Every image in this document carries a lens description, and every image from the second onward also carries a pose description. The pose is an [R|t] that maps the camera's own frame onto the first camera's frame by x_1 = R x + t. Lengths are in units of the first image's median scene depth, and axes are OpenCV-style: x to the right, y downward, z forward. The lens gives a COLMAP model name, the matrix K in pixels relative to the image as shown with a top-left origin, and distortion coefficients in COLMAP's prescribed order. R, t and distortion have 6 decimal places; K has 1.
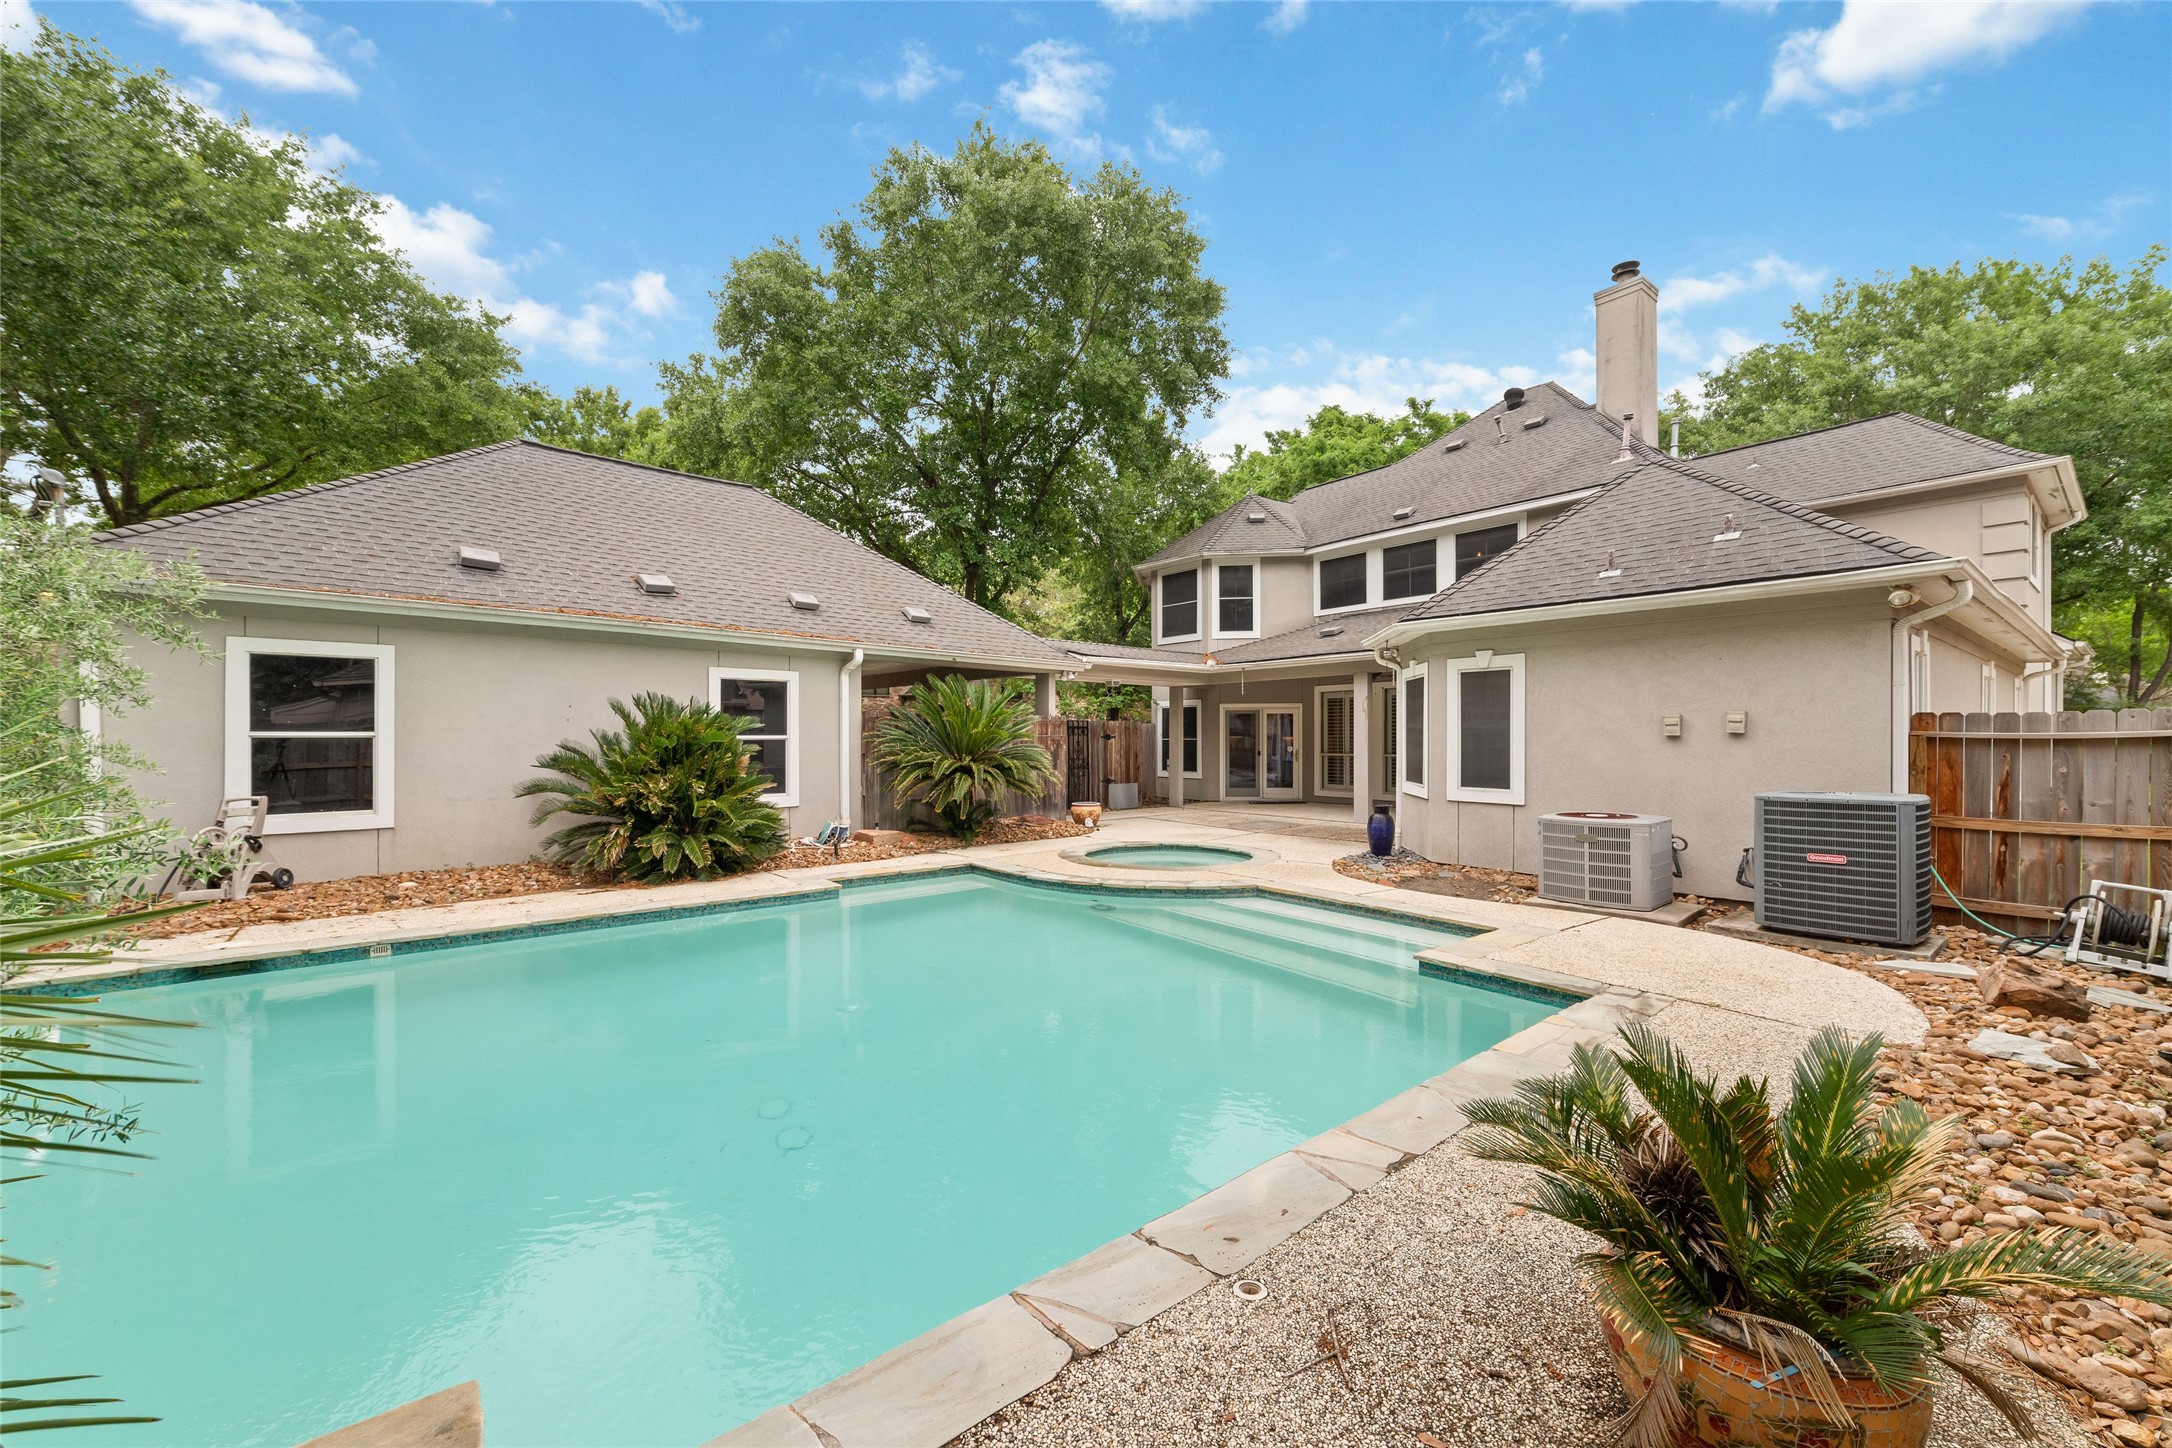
lens RADIAL K [[824.1, 0, 1091.8], [0, 824.1, 725.8], [0, 0, 1]] dist [-0.013734, 0.004047]
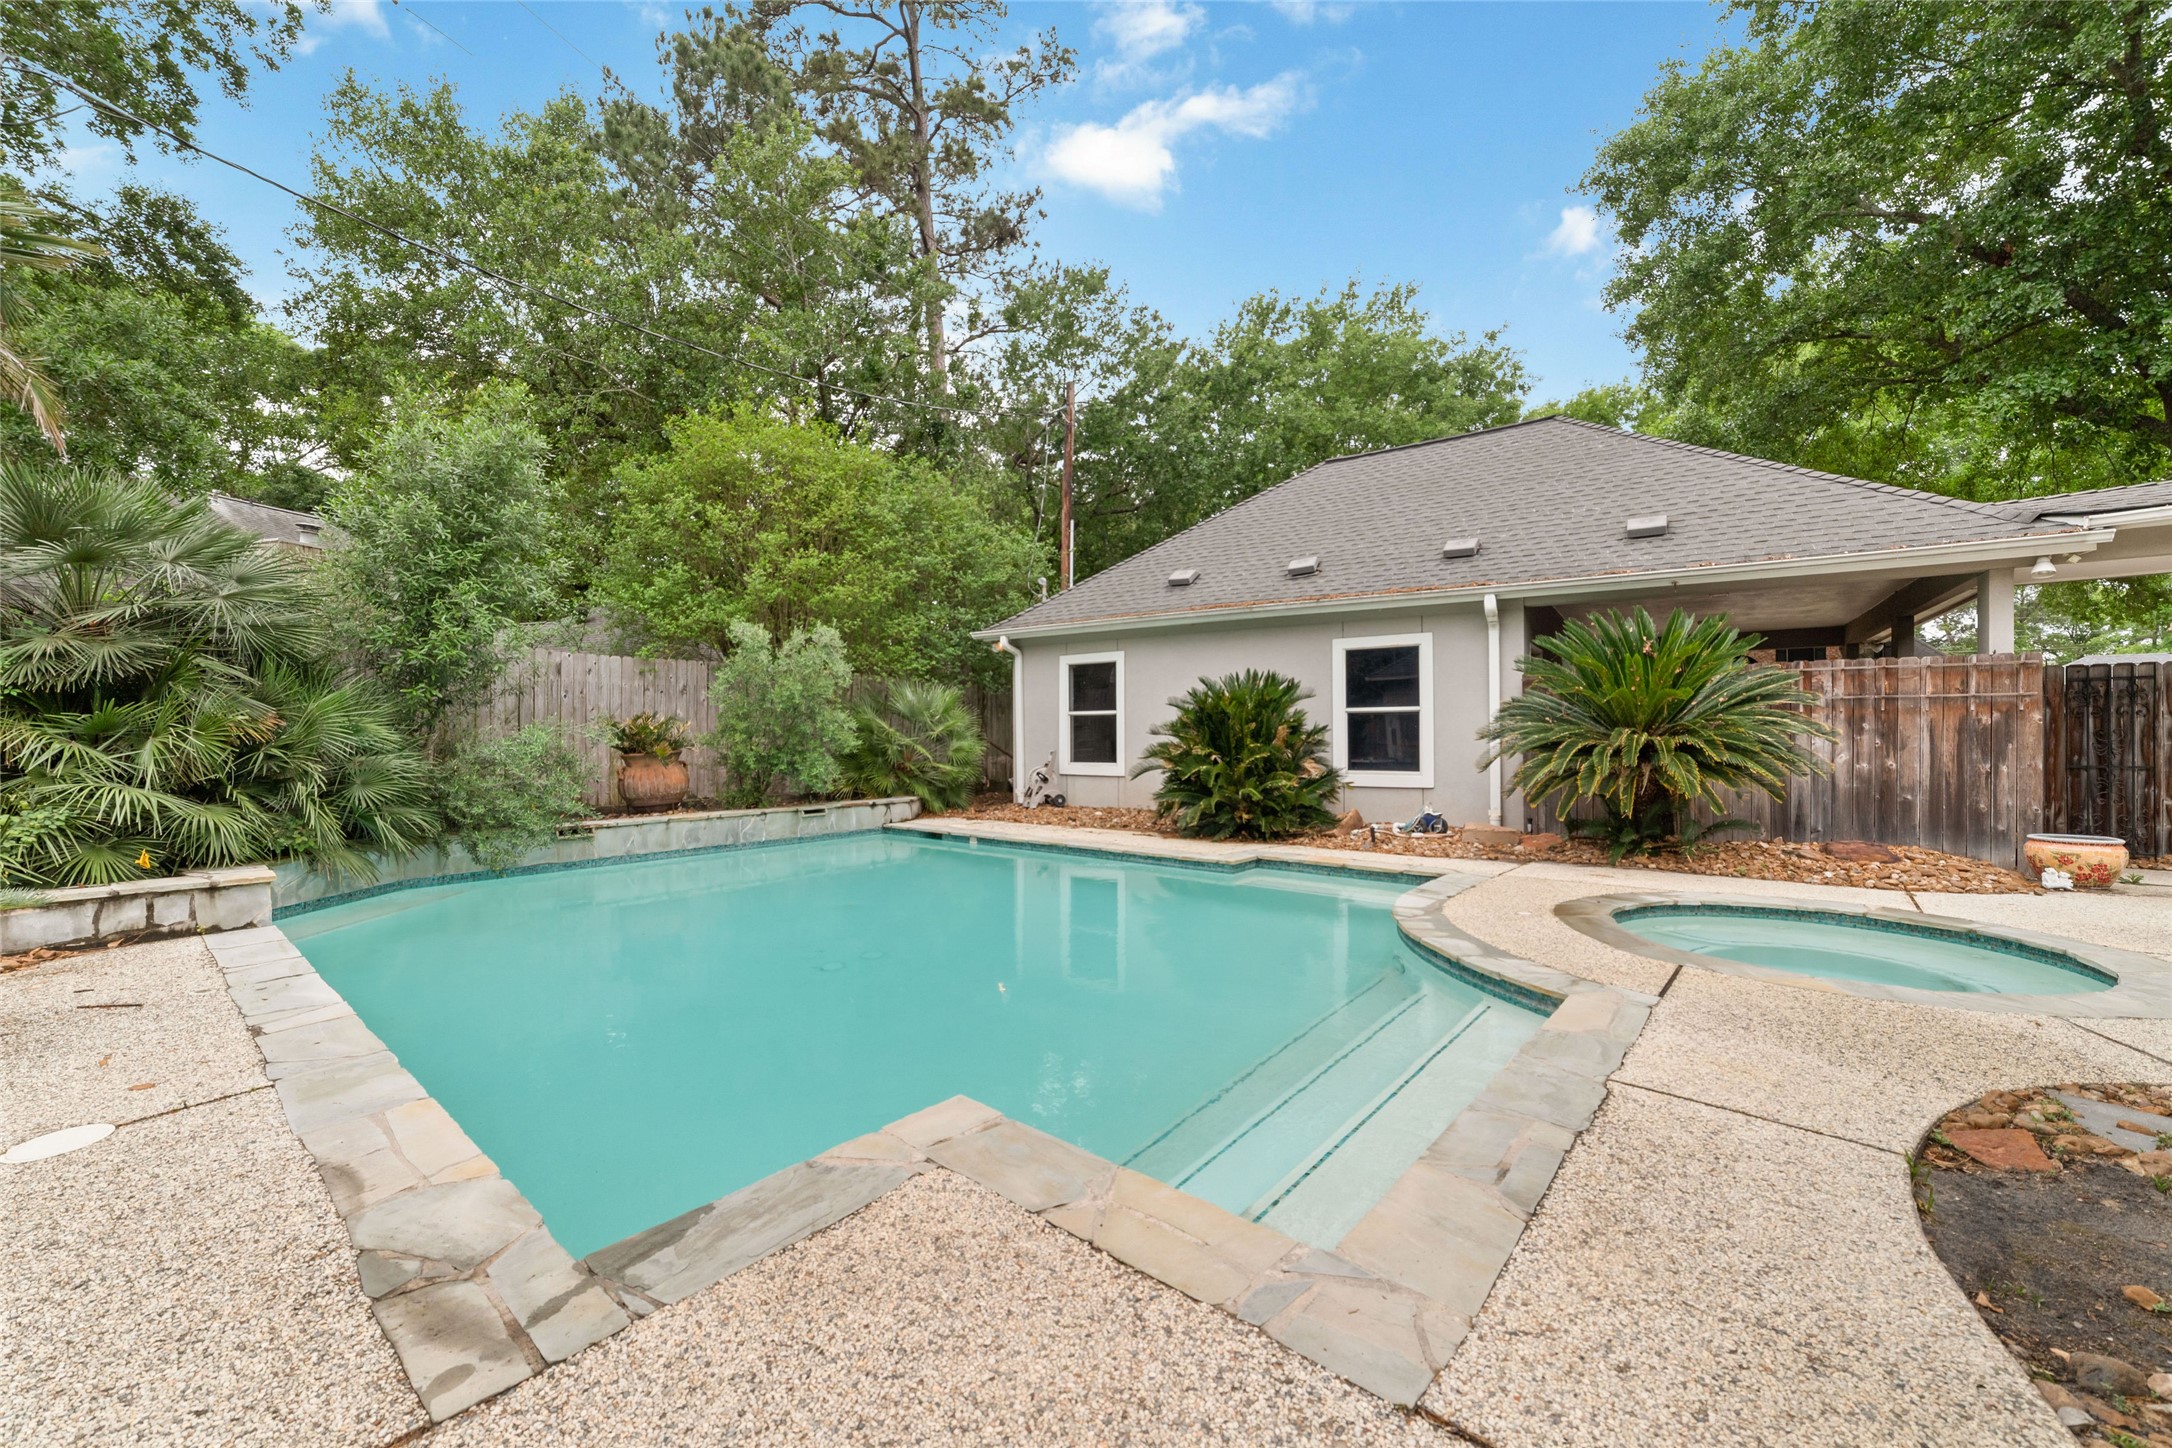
lens RADIAL K [[824.1, 0, 1083.0], [0, 824.1, 720.5], [0, 0, 1]] dist [-0.013734, 0.004047]
pose [[0.193608, -0.005784, -0.981062, 0.593683], [0.023752, 0.999717, -0.001206, 0.026528], [0.980791, -0.023069, 0.193691, 0.642561]]
